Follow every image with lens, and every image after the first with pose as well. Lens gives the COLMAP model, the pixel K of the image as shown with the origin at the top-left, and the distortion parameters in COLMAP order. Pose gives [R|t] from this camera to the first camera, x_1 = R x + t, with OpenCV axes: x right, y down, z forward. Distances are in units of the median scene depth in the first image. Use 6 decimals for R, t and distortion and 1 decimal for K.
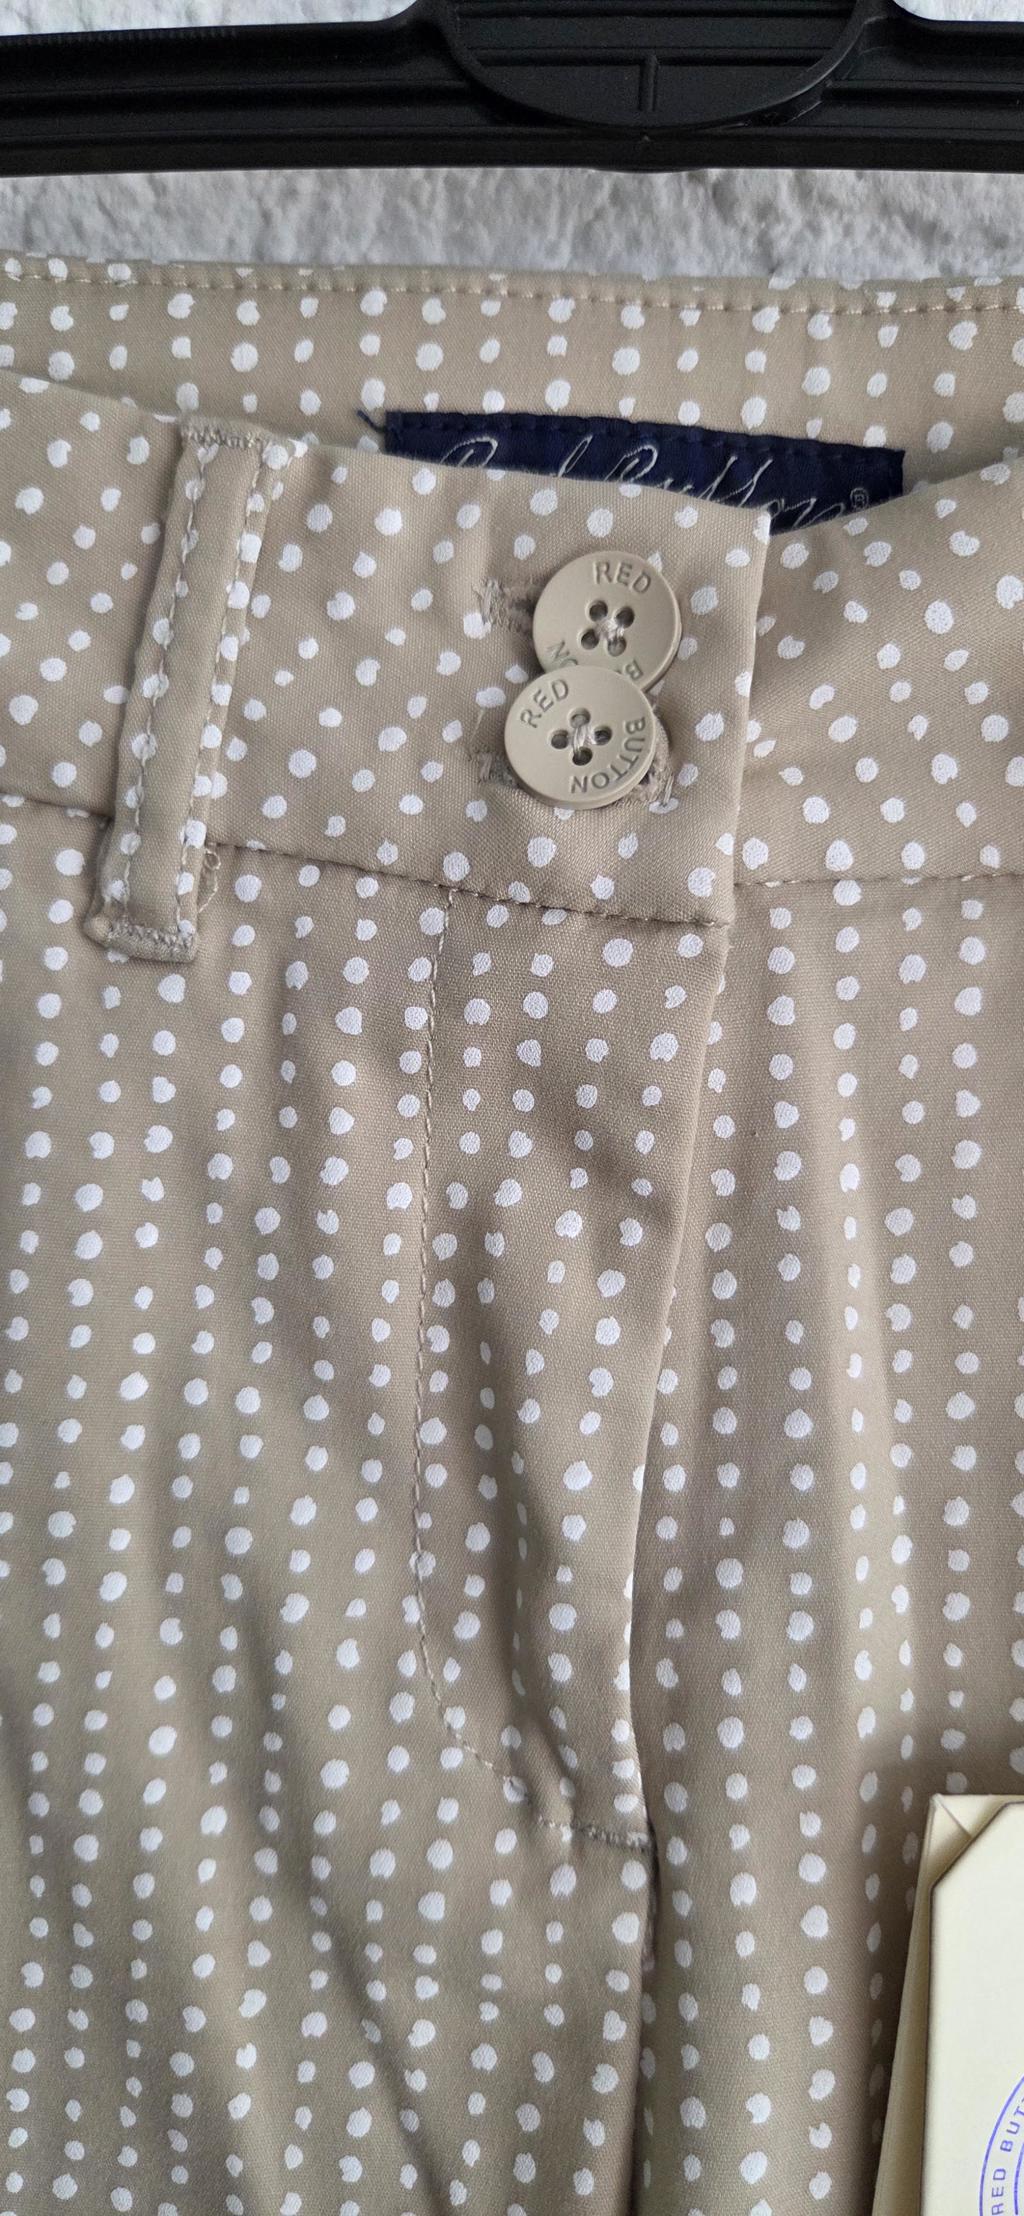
lens RADIAL K [[1381.2, 0, 511.4], [0, 1381.2, 1108.4], [0, 0, 1]] dist [0.005349, 0.000059]
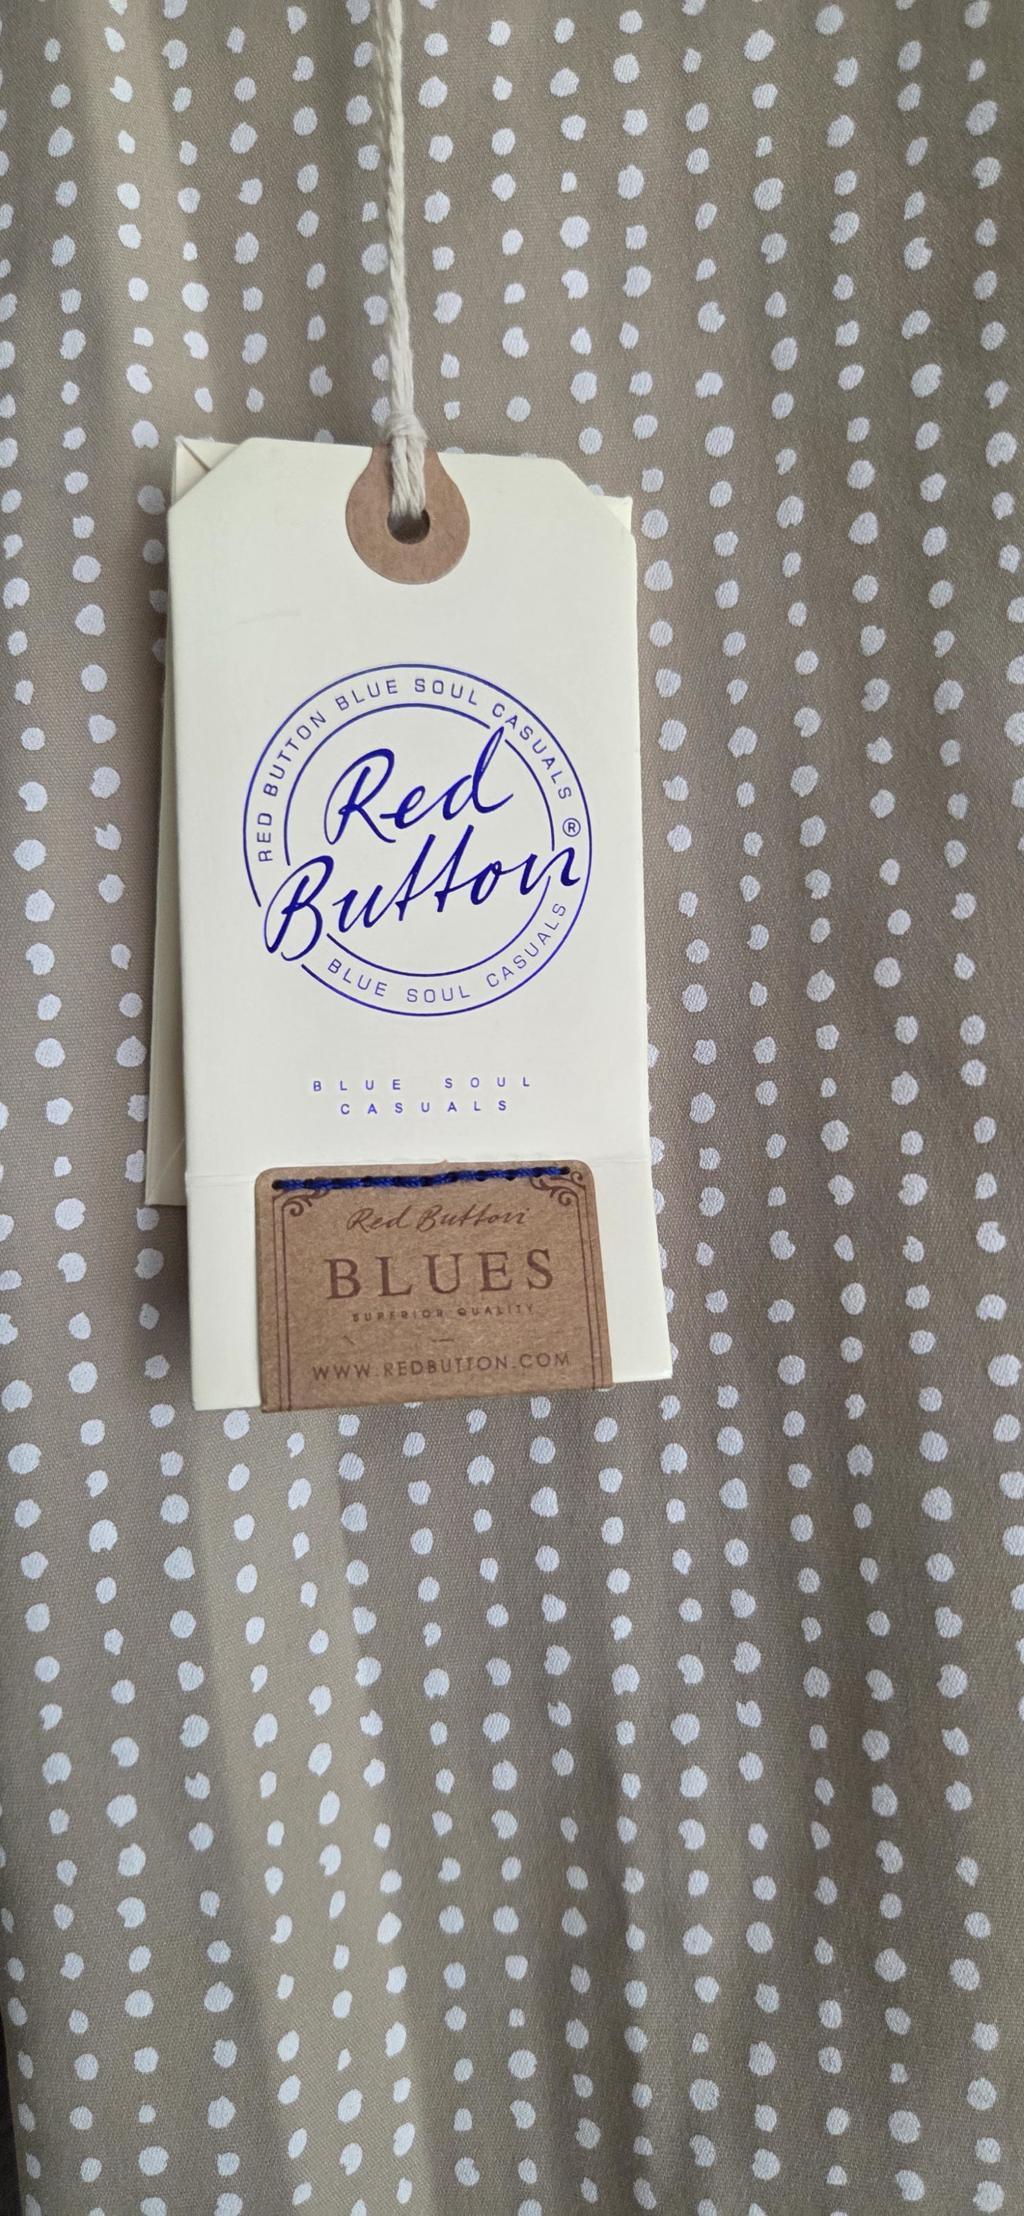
lens RADIAL K [[1381.2, 0, 511.7], [0, 1381.2, 1106.9], [0, 0, 1]] dist [0.005349, 0.000059]
pose [[0.997043, -0.063429, -0.043386, 0.526511], [0.062704, 0.997872, -0.017859, 0.949594], [0.044427, 0.015086, 0.998899, 0.046708]]
